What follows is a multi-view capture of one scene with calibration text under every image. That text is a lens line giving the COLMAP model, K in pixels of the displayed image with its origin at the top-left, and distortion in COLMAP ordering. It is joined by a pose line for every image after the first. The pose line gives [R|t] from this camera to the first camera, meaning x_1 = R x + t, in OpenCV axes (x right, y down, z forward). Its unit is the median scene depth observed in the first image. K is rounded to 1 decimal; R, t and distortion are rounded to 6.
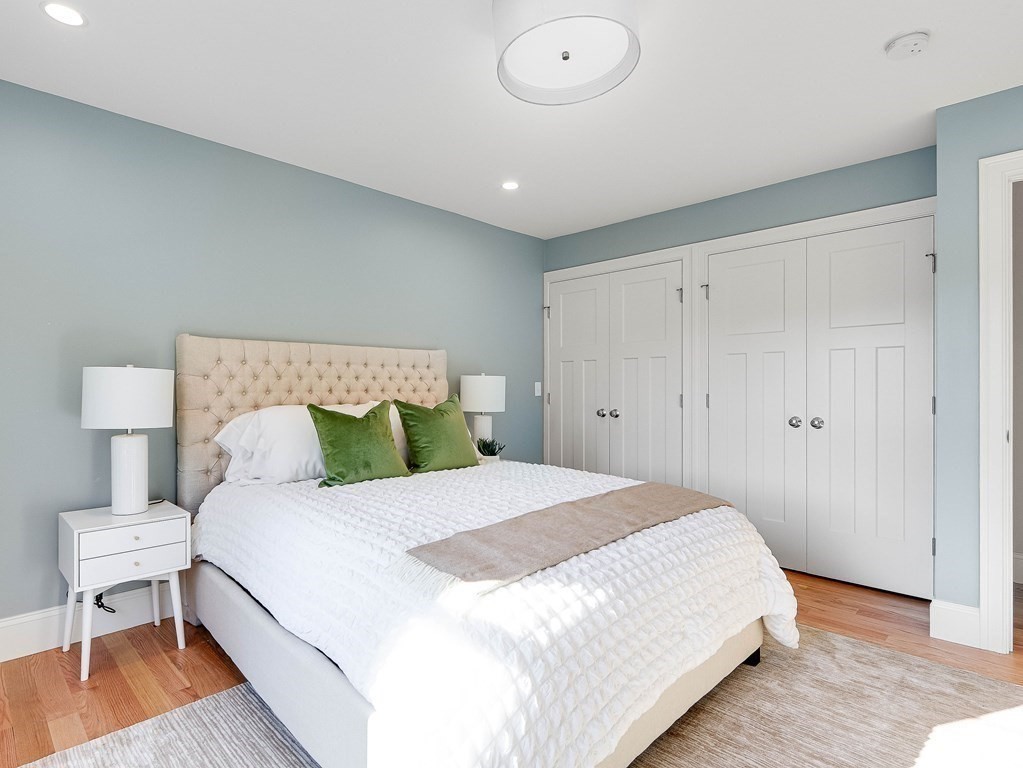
lens RADIAL K [[545.0, 0, 512.5], [0, 545.0, 385.6], [0, 0, 1]] dist [-0.011946, -0.000944]
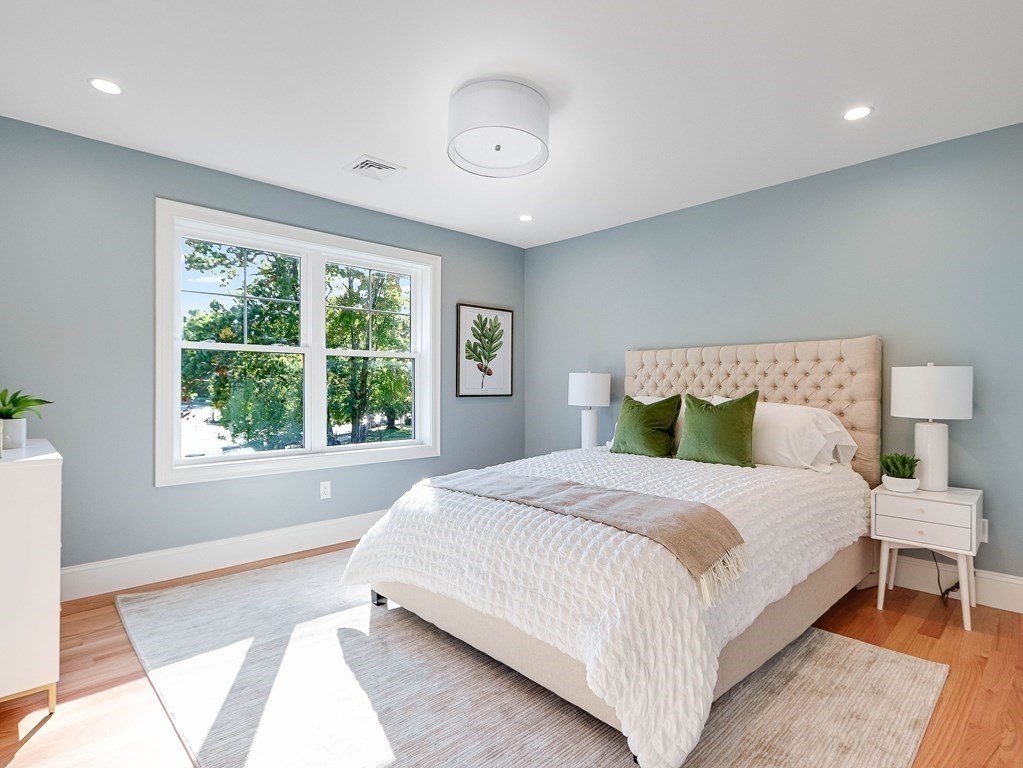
lens RADIAL K [[545.0, 0, 512.6], [0, 545.0, 384.1], [0, 0, 1]] dist [-0.011946, -0.000944]
pose [[-0.034761, -0.000722, -0.999395, 0.718238], [0.001624, 0.999998, -0.000779, 0.004483], [0.999394, -0.001650, -0.034760, 0.497789]]
